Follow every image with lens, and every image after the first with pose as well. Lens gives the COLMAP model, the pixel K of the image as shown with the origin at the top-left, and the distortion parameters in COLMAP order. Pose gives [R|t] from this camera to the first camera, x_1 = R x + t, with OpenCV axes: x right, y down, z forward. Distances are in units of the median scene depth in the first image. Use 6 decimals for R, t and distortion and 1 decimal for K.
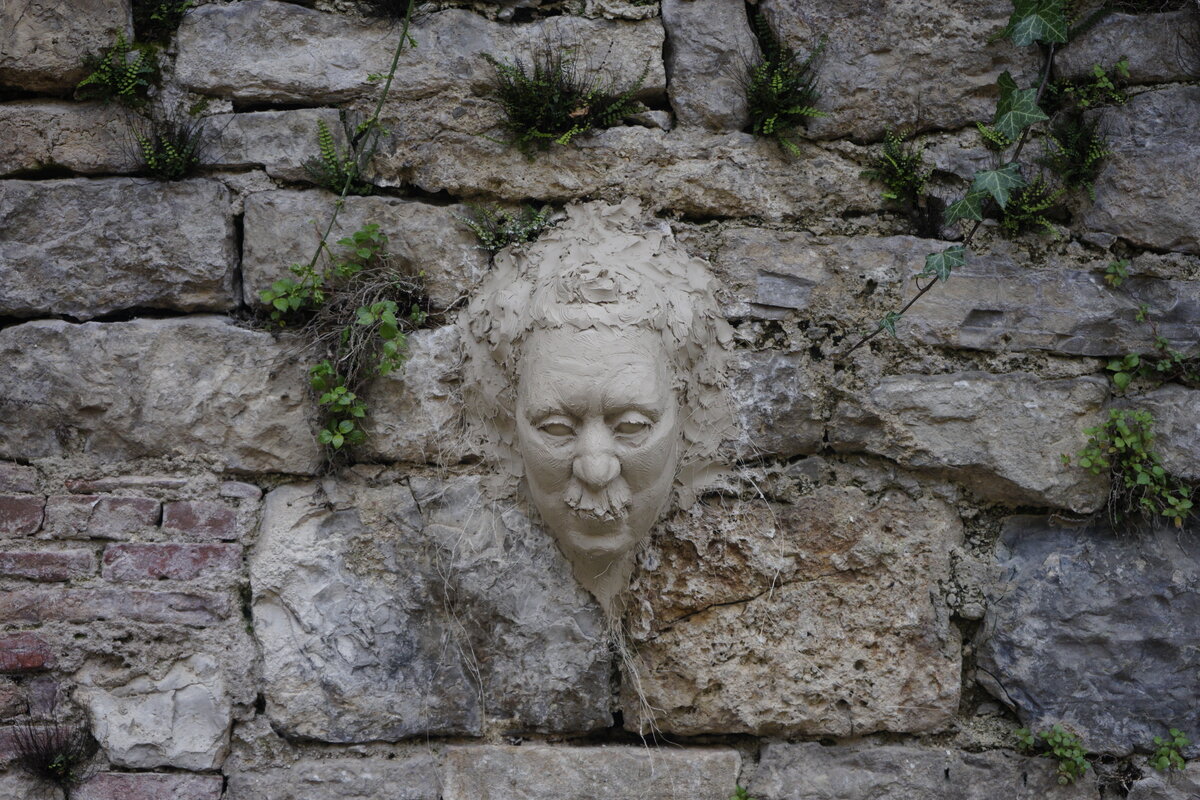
lens RADIAL K [[2484.5, 0, 611.8], [0, 2484.5, 391.2], [0, 0, 1]] dist [-0.022913, 0.000000]
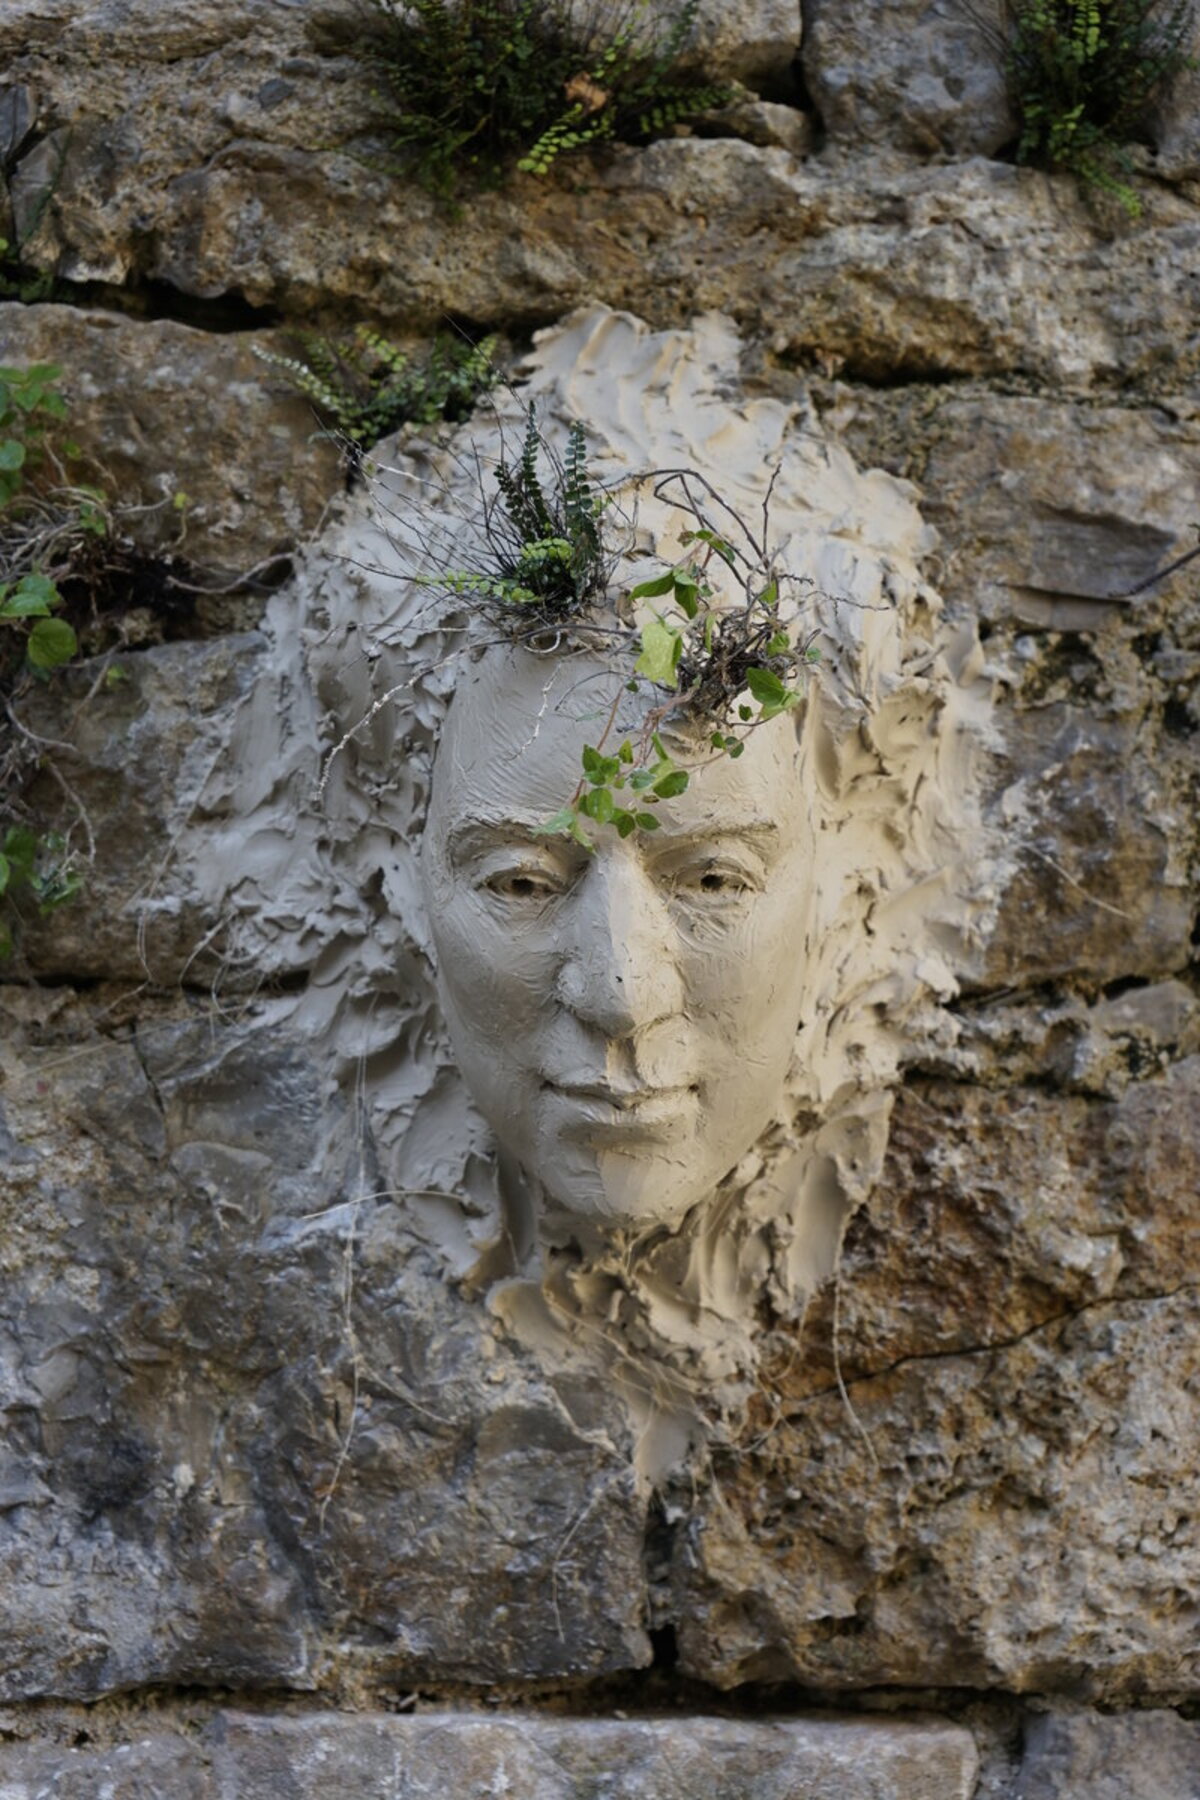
lens RADIAL K [[3726.8, 0, 600.0], [0, 3726.8, 906.3], [0, 0, 1]] dist [-0.022913, 0.000000]
pose [[0.999945, 0.010318, 0.001952, -0.009932], [-0.010251, 0.999447, -0.031647, 0.034345], [-0.002277, 0.031625, 0.999497, 0.413026]]
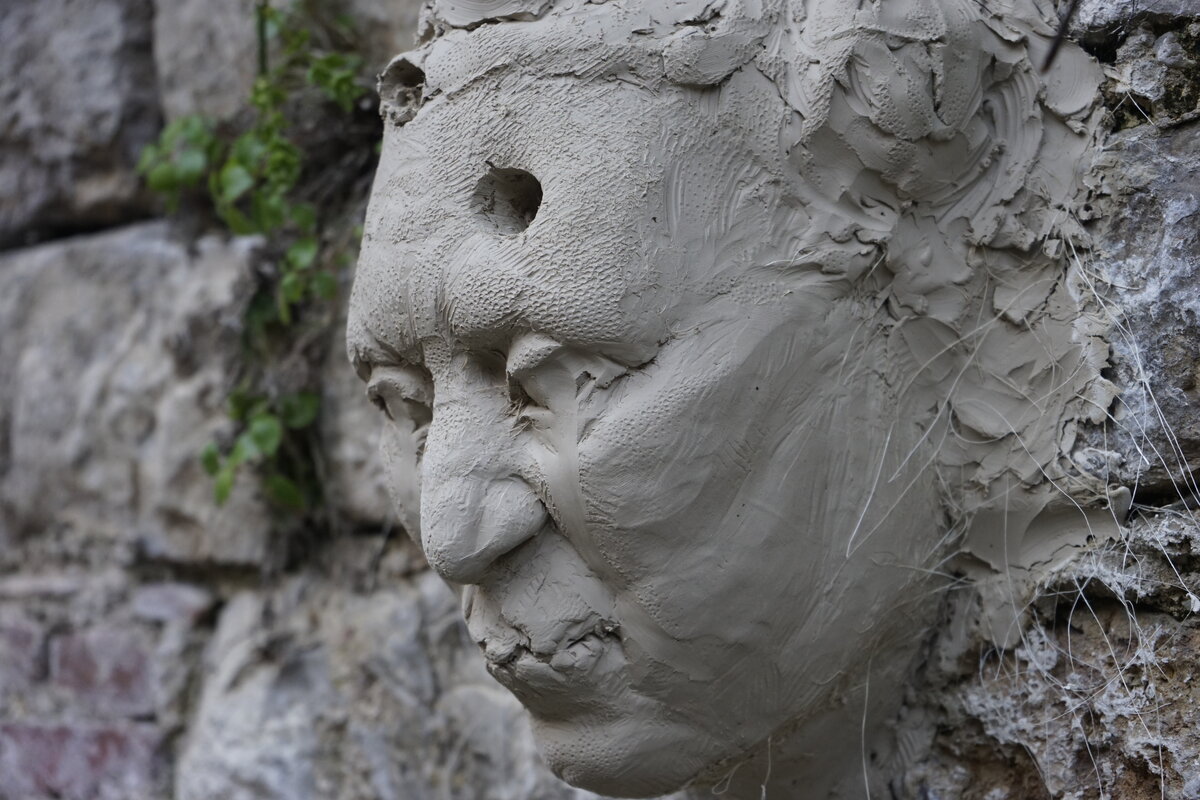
lens RADIAL K [[2484.5, 0, 628.8], [0, 2484.5, 394.0], [0, 0, 1]] dist [-0.022913, 0.000000]
pose [[0.706410, -0.072113, -0.704120, 0.223726], [0.040911, 0.997293, -0.061095, 0.032688], [0.706620, 0.014352, 0.707448, 0.738872]]
